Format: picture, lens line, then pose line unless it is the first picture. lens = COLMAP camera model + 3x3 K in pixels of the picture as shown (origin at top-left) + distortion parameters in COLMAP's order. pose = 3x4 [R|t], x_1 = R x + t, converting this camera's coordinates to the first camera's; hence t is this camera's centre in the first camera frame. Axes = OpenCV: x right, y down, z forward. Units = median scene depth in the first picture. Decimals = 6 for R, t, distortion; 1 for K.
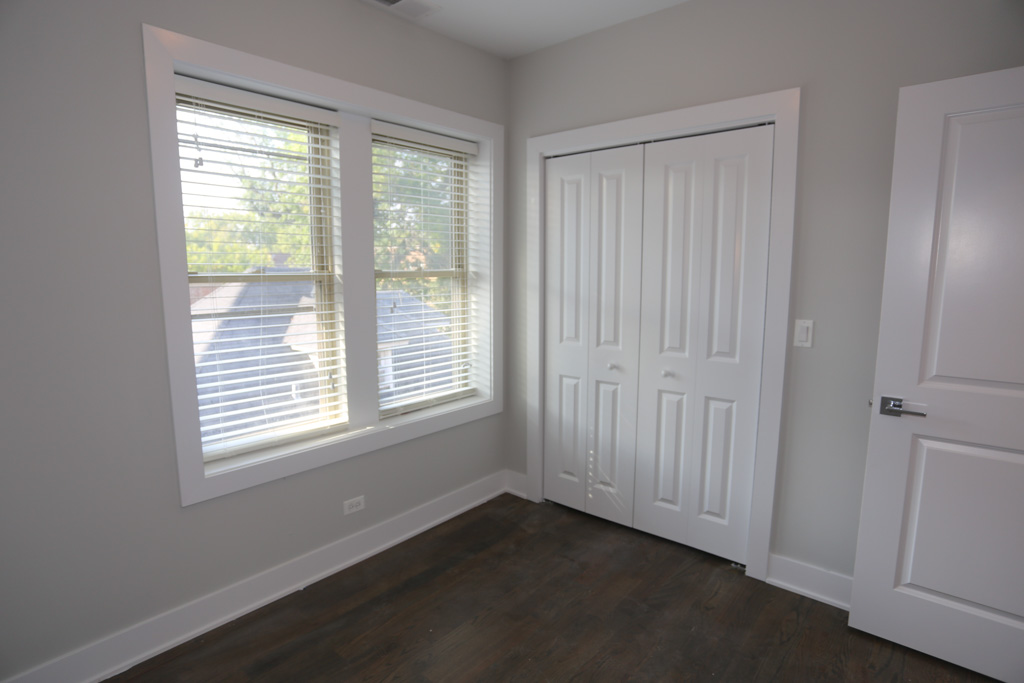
lens RADIAL K [[533.0, 0, 511.1], [0, 533.0, 349.3], [0, 0, 1]] dist [-0.078036, 0.030953]
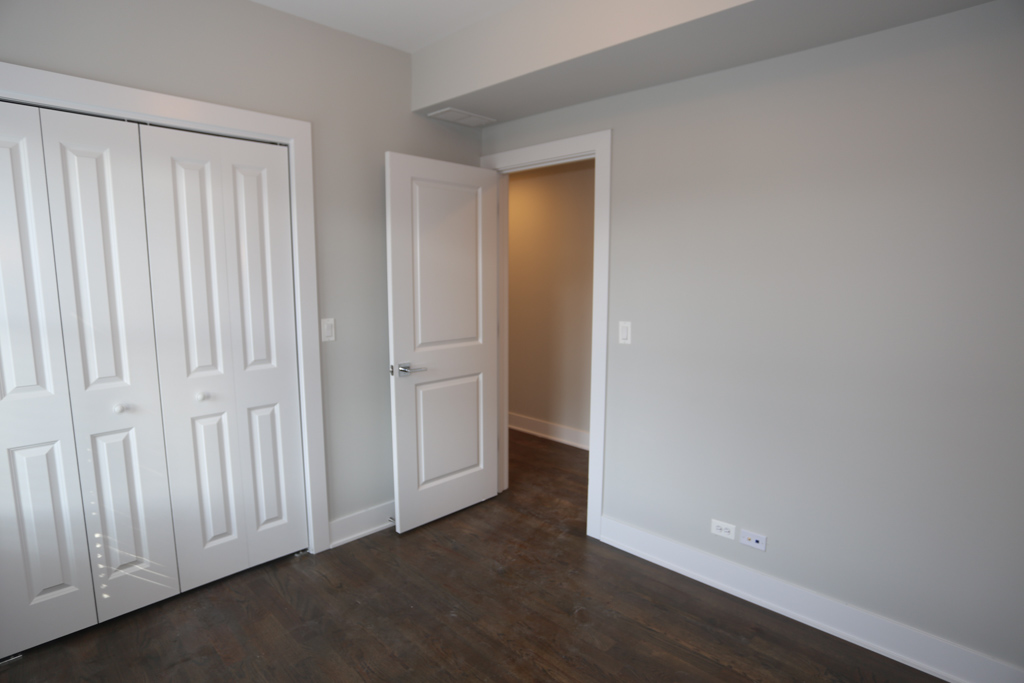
lens RADIAL K [[533.0, 0, 511.1], [0, 533.0, 349.3], [0, 0, 1]] dist [-0.078036, 0.030953]
pose [[0.067263, -0.138128, 0.988128, -0.556589], [0.145132, 0.981191, 0.127279, -0.072475], [-0.987123, 0.134848, 0.086045, 0.434982]]
